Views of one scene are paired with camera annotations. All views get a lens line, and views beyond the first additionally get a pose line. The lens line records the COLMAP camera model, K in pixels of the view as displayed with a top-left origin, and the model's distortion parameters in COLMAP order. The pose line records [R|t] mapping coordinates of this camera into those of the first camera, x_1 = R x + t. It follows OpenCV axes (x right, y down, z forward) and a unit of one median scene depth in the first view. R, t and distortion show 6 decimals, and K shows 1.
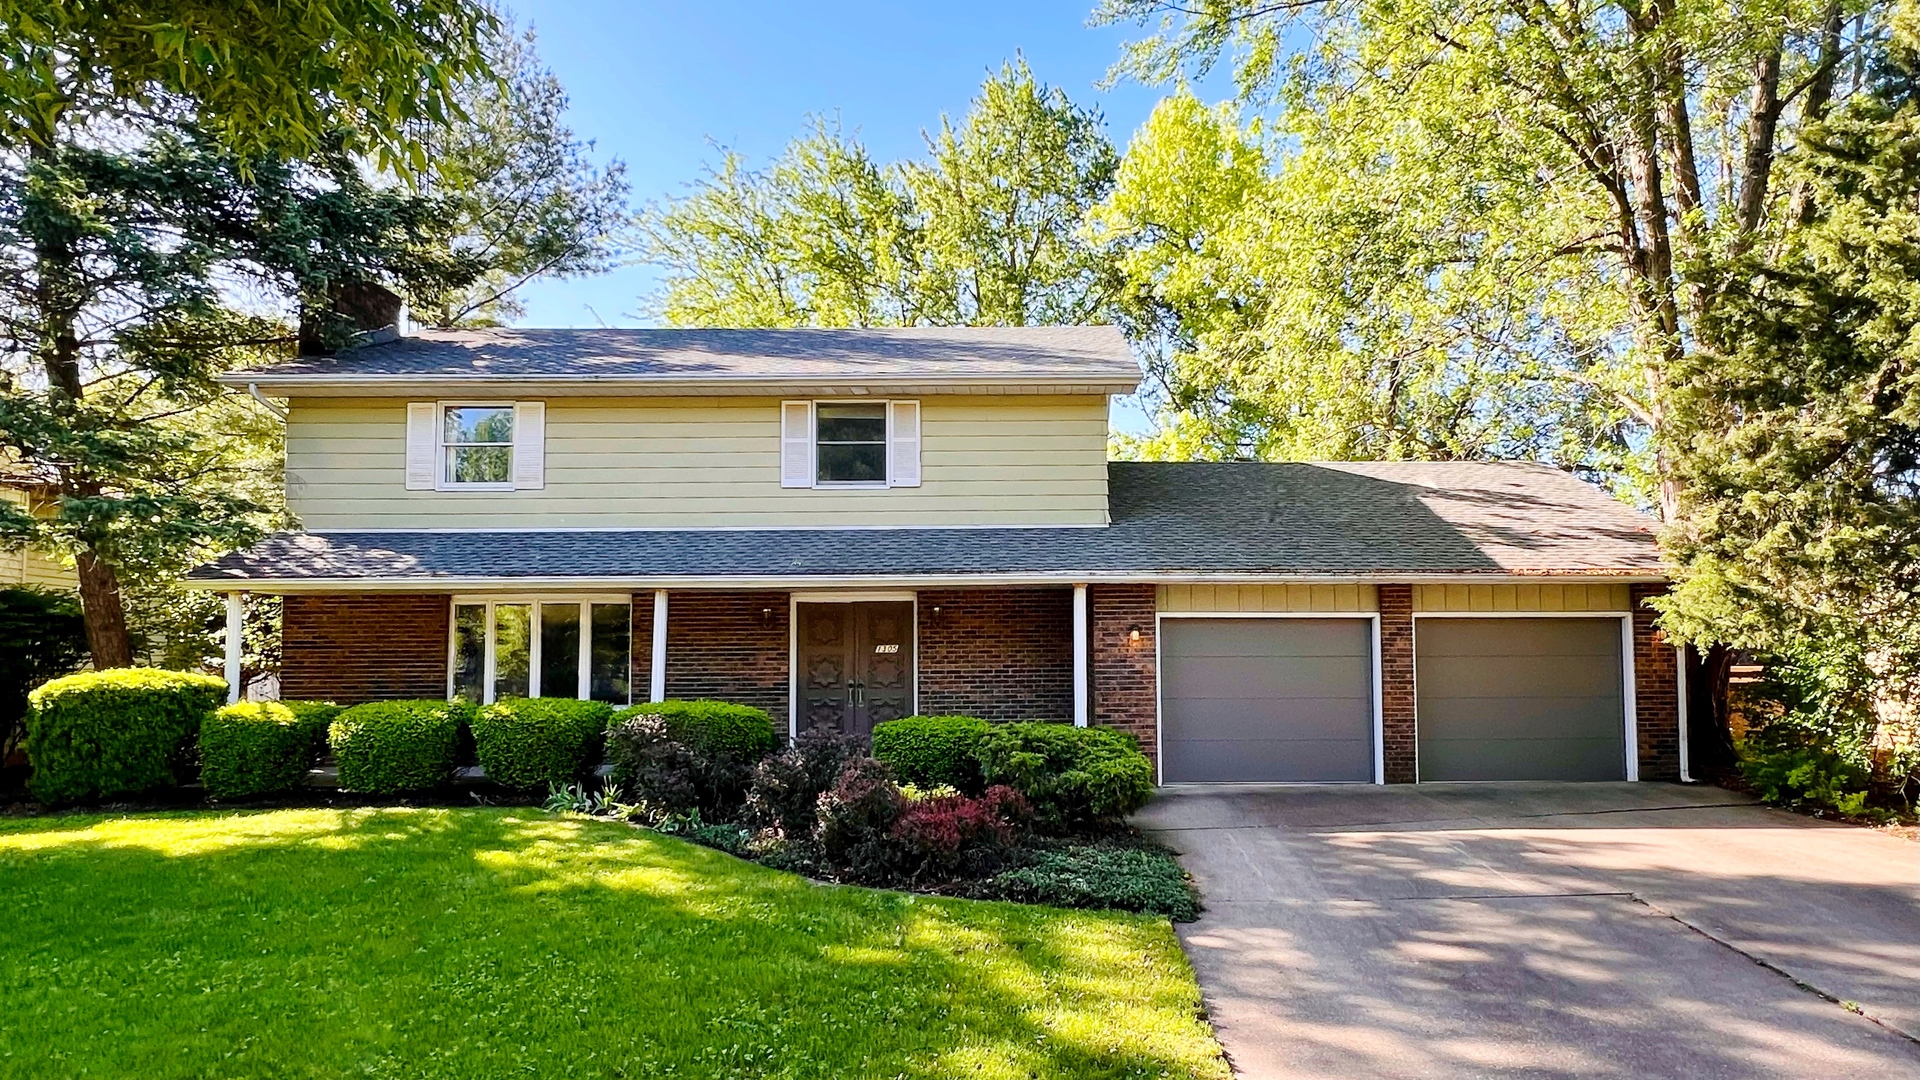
lens RADIAL K [[1234.1, 0, 960.0], [0, 1234.1, 540.0], [0, 0, 1]] dist [0.002183, 0.000727]
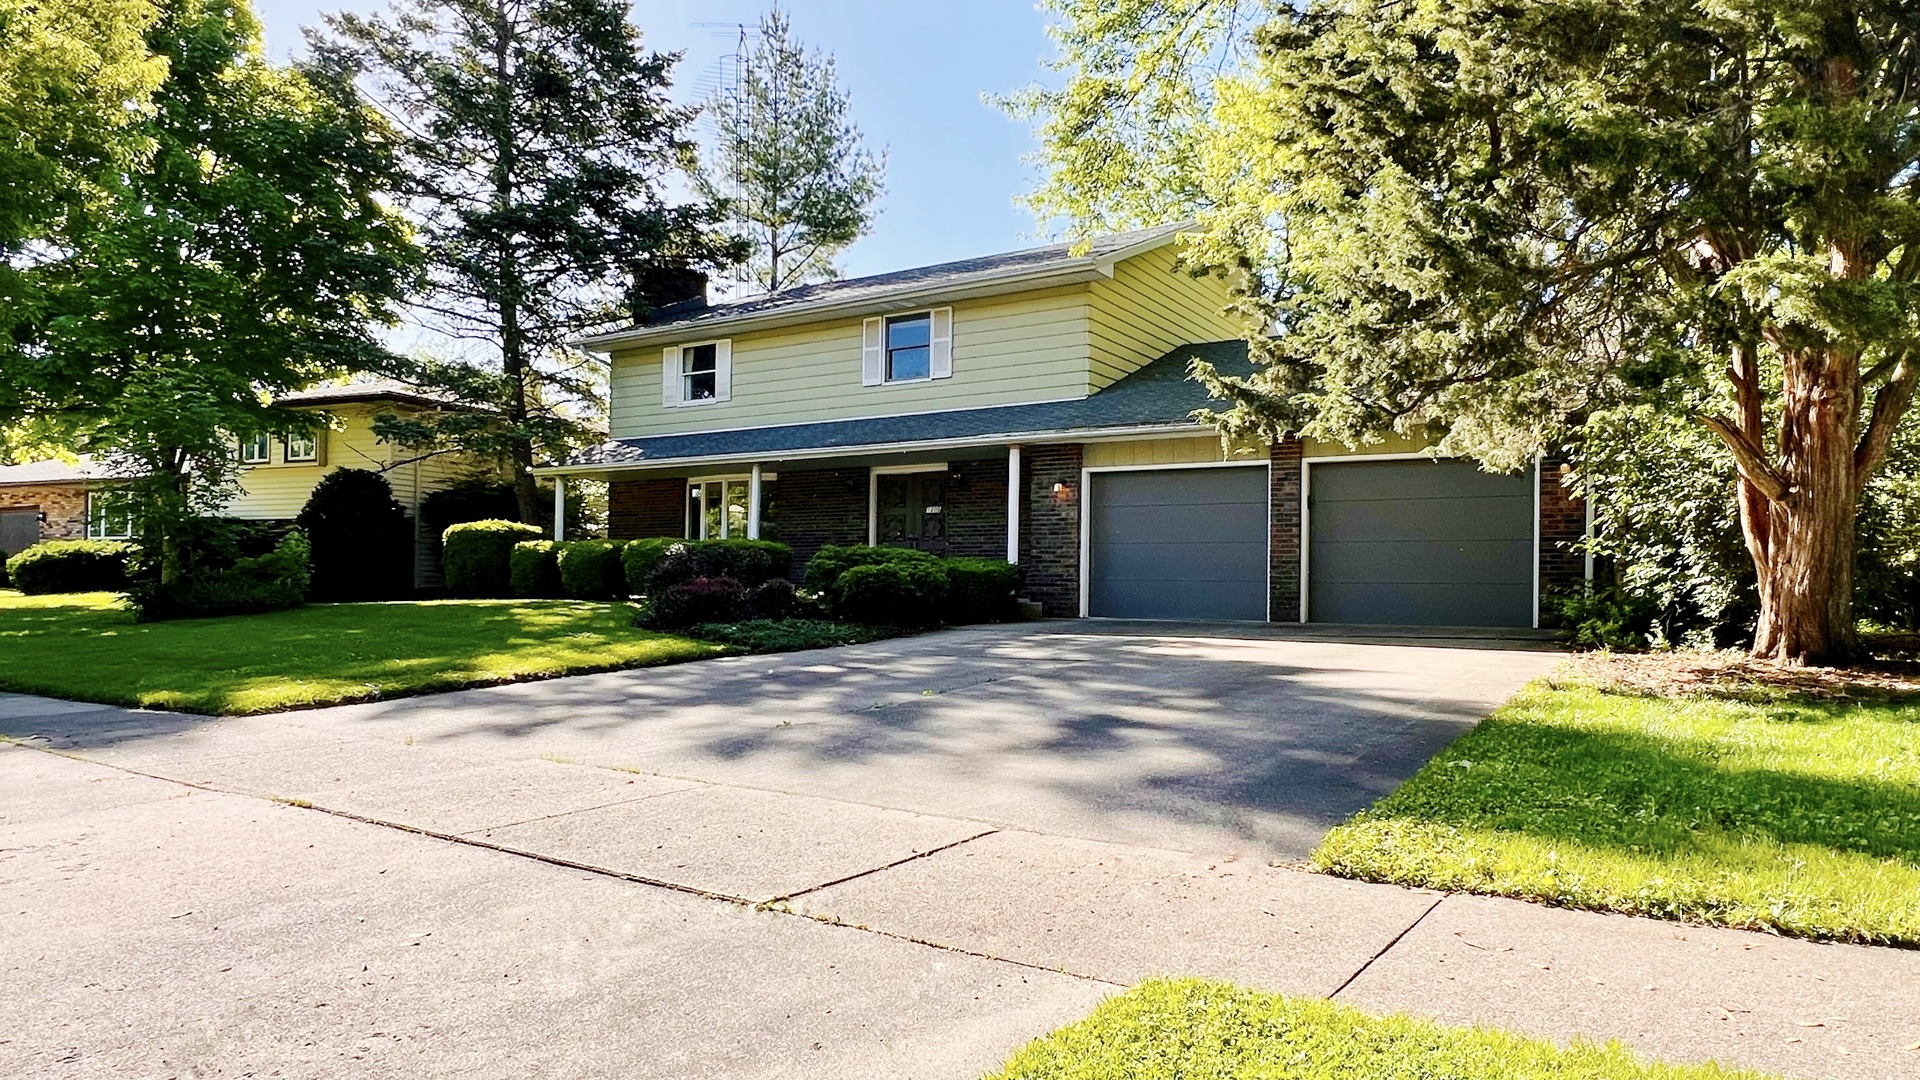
lens RADIAL K [[1234.1, 0, 960.0], [0, 1234.1, 540.0], [0, 0, 1]] dist [0.002183, 0.000727]
pose [[0.817759, -0.006475, -0.575524, 0.684993], [0.027278, 0.999249, 0.027516, 0.085982], [0.574914, -0.038201, 0.817322, -0.005689]]
